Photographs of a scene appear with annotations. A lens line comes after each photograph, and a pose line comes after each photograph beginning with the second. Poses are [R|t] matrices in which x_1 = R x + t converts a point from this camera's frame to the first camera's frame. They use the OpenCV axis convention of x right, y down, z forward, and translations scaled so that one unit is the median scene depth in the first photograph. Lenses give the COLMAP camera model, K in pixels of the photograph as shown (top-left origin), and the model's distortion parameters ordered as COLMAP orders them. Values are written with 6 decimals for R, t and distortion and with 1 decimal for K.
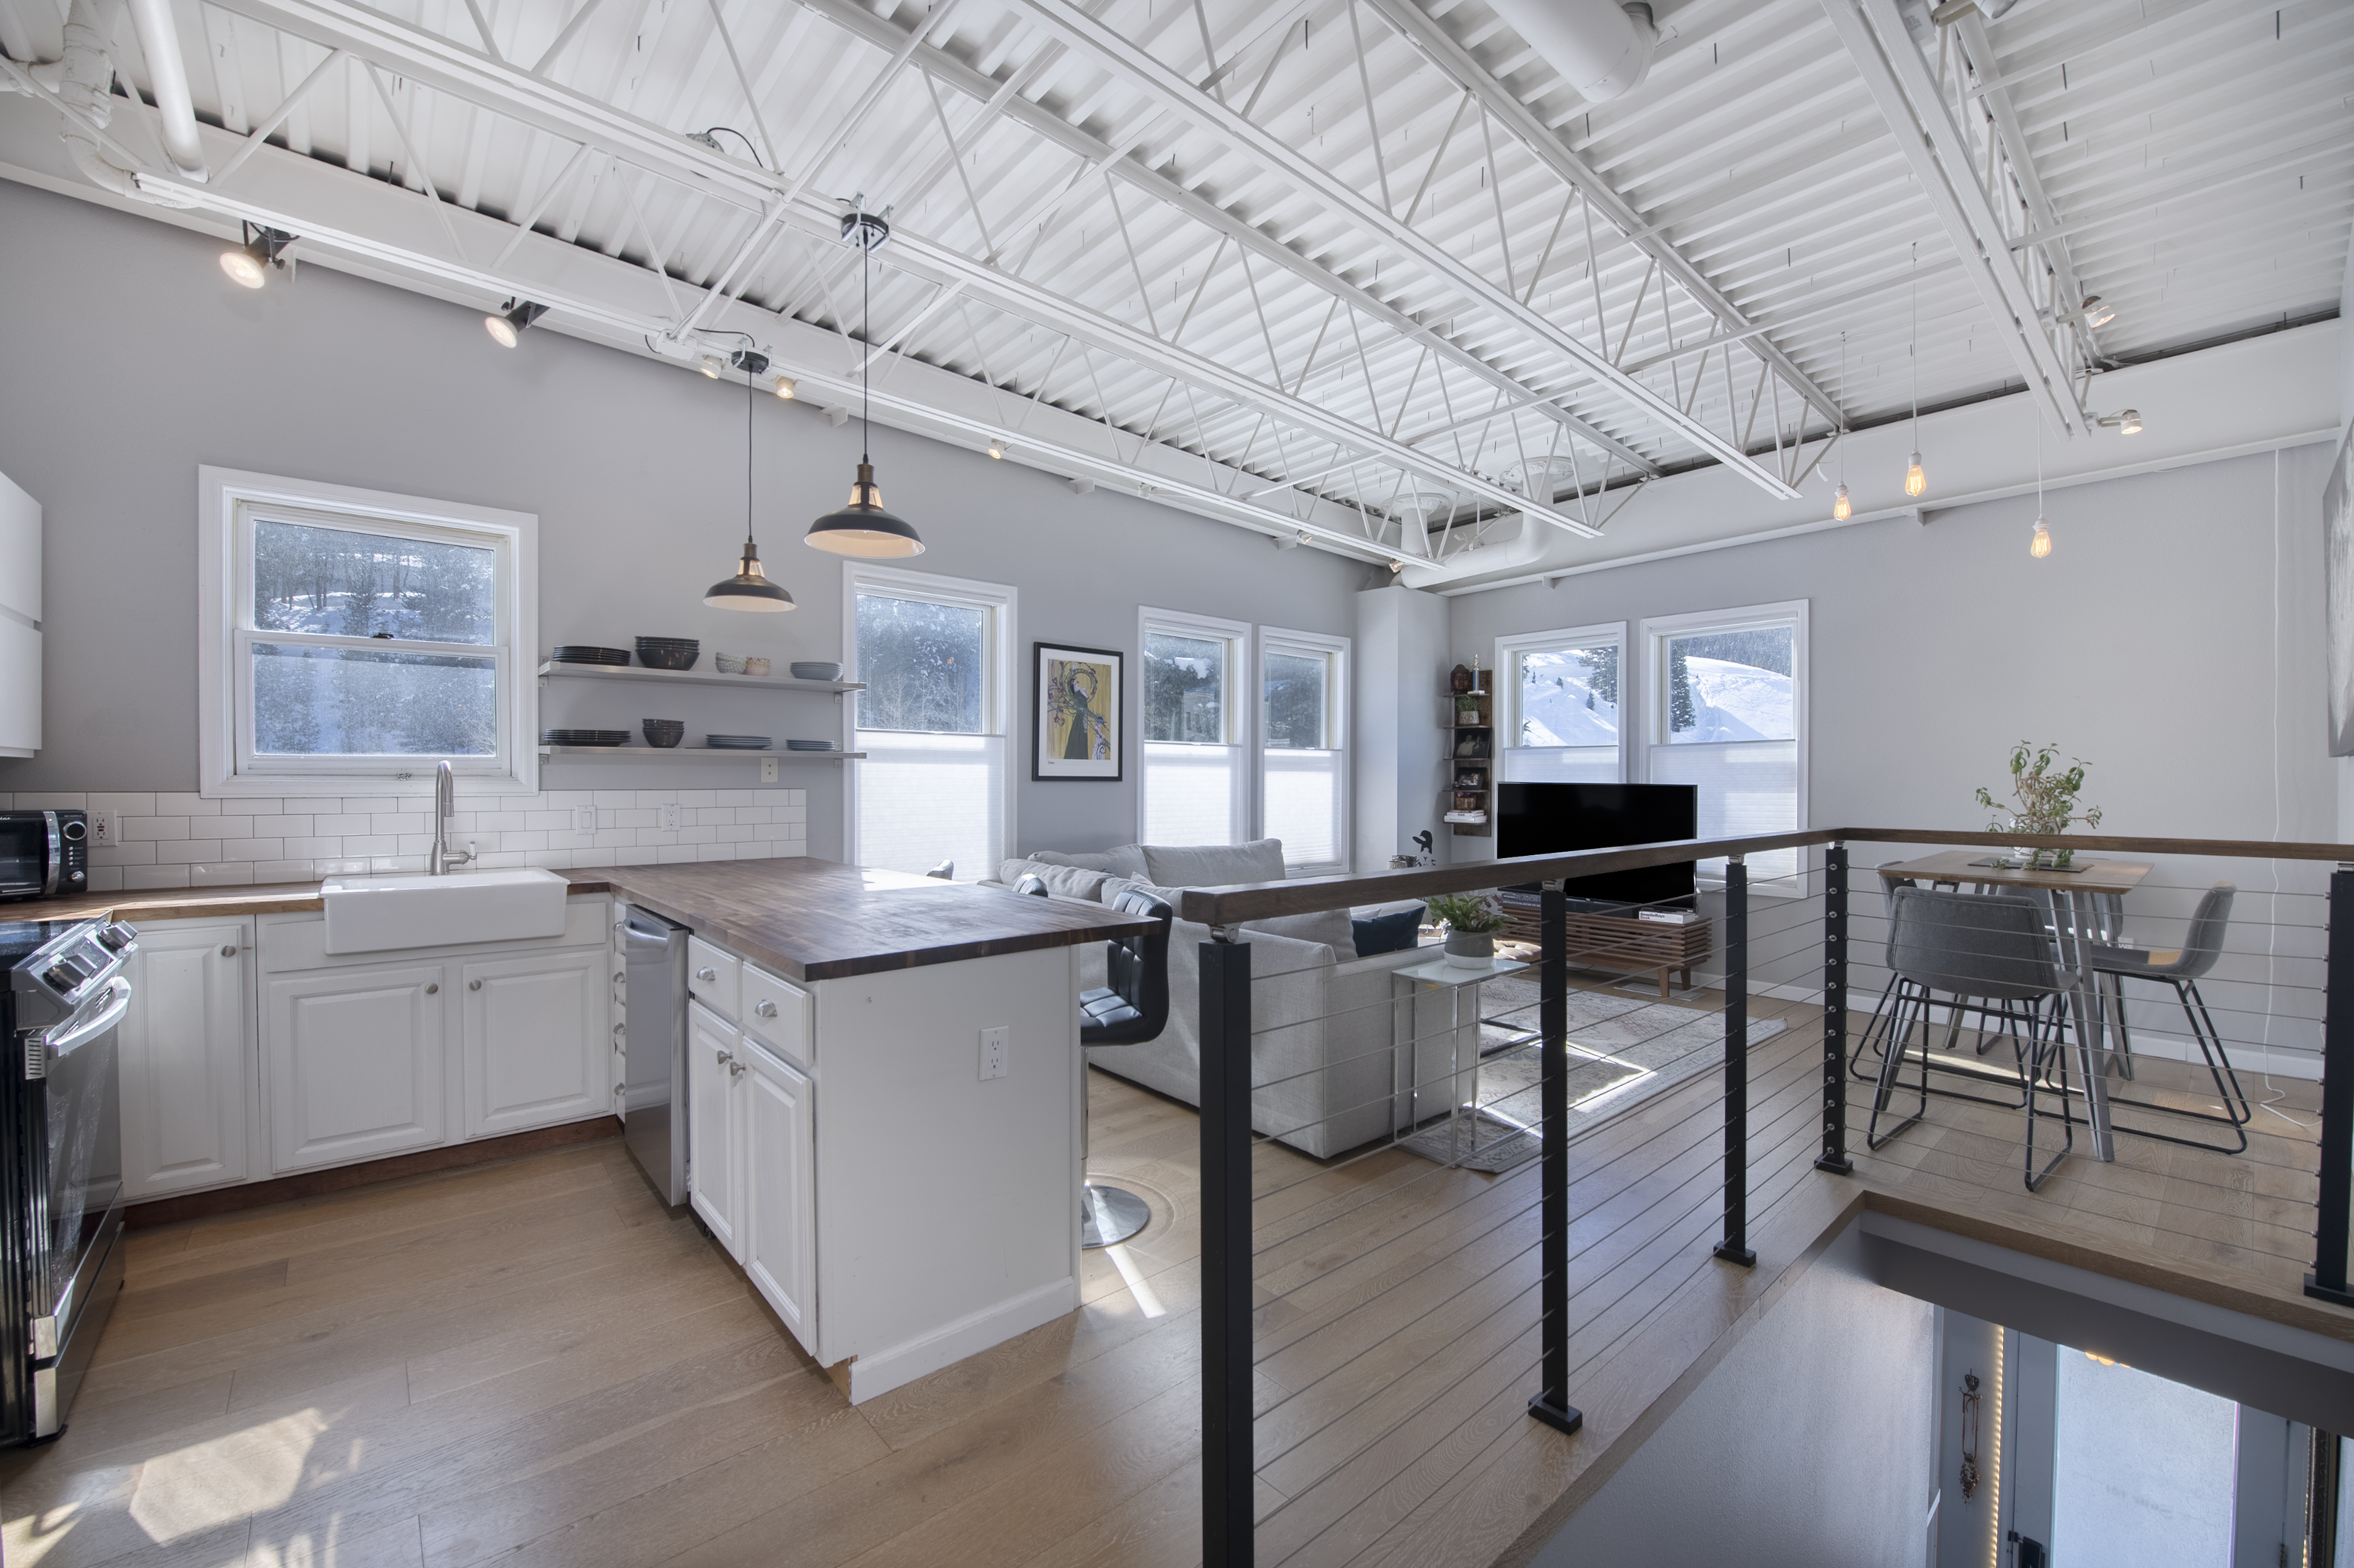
lens RADIAL K [[952.2, 0, 1179.0], [0, 952.2, 796.7], [0, 0, 1]] dist [-0.000284, -0.000106]
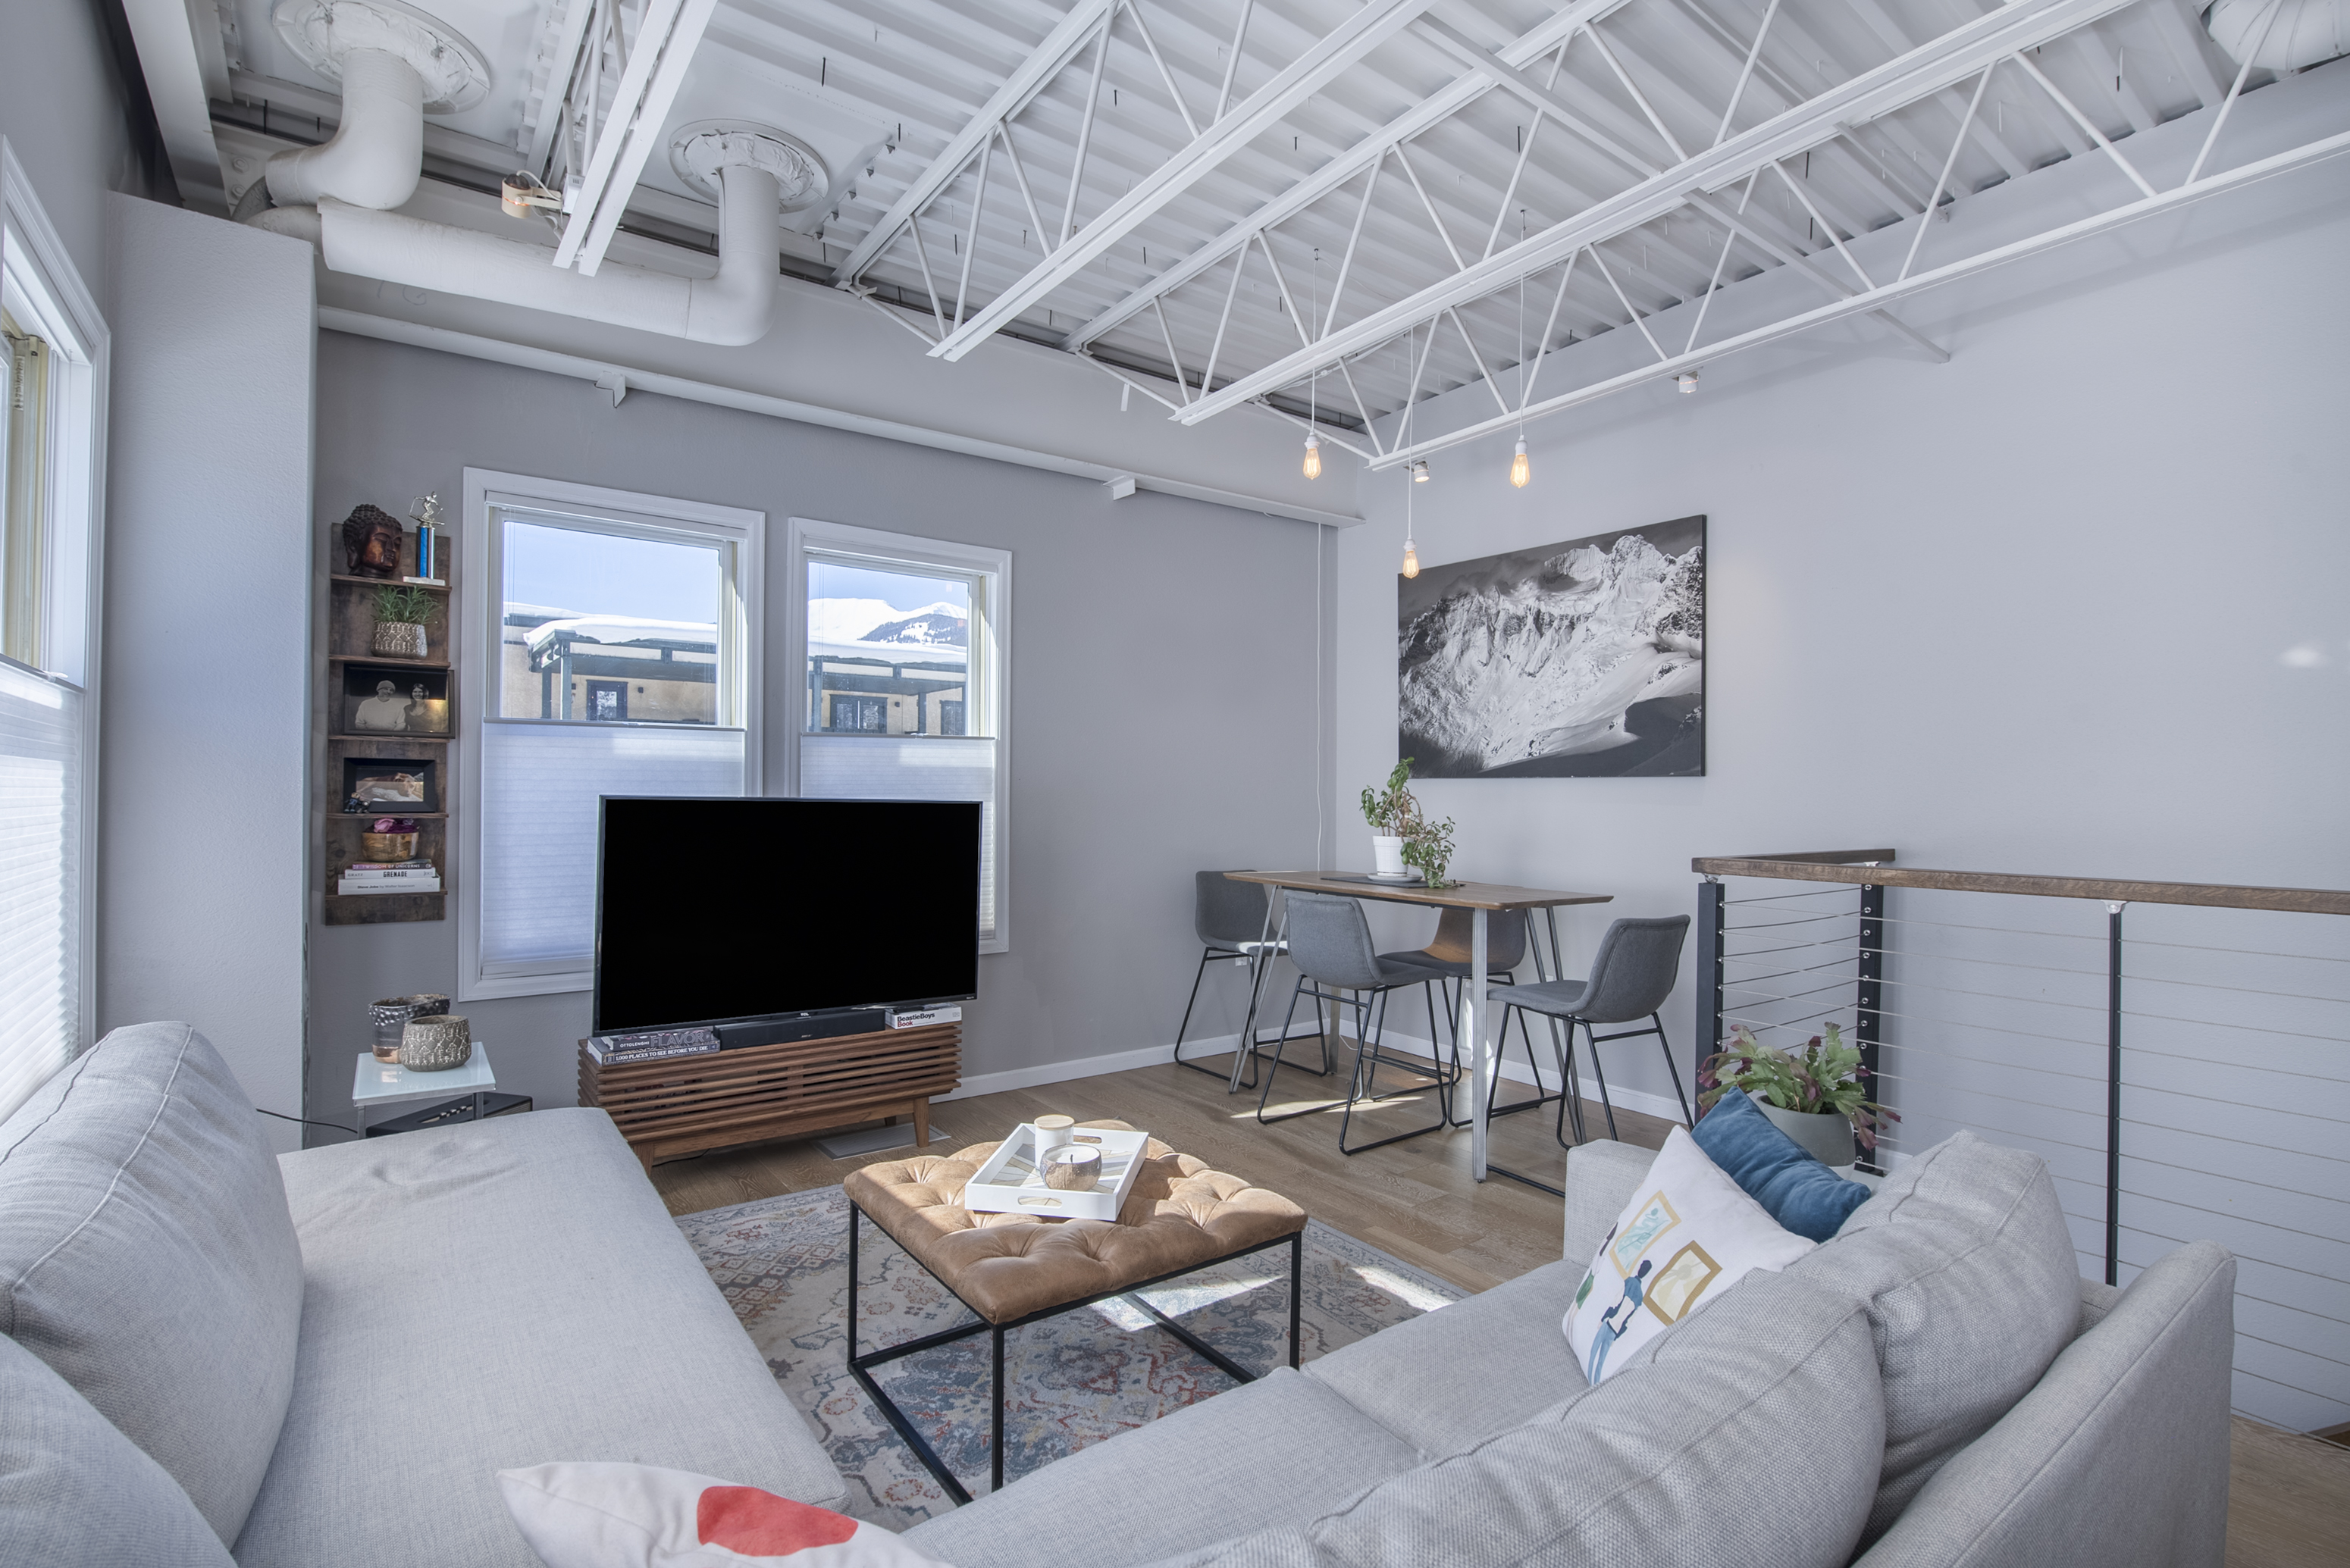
lens RADIAL K [[1078.1, 0, 1177.5], [0, 1078.1, 780.8], [0, 0, 1]] dist [0.000965, 0.000029]
pose [[0.074338, 0.014064, 0.997134, -0.145444], [0.011197, 0.999826, -0.014937, -0.010824], [-0.997170, 0.012275, 0.074168, 0.665966]]
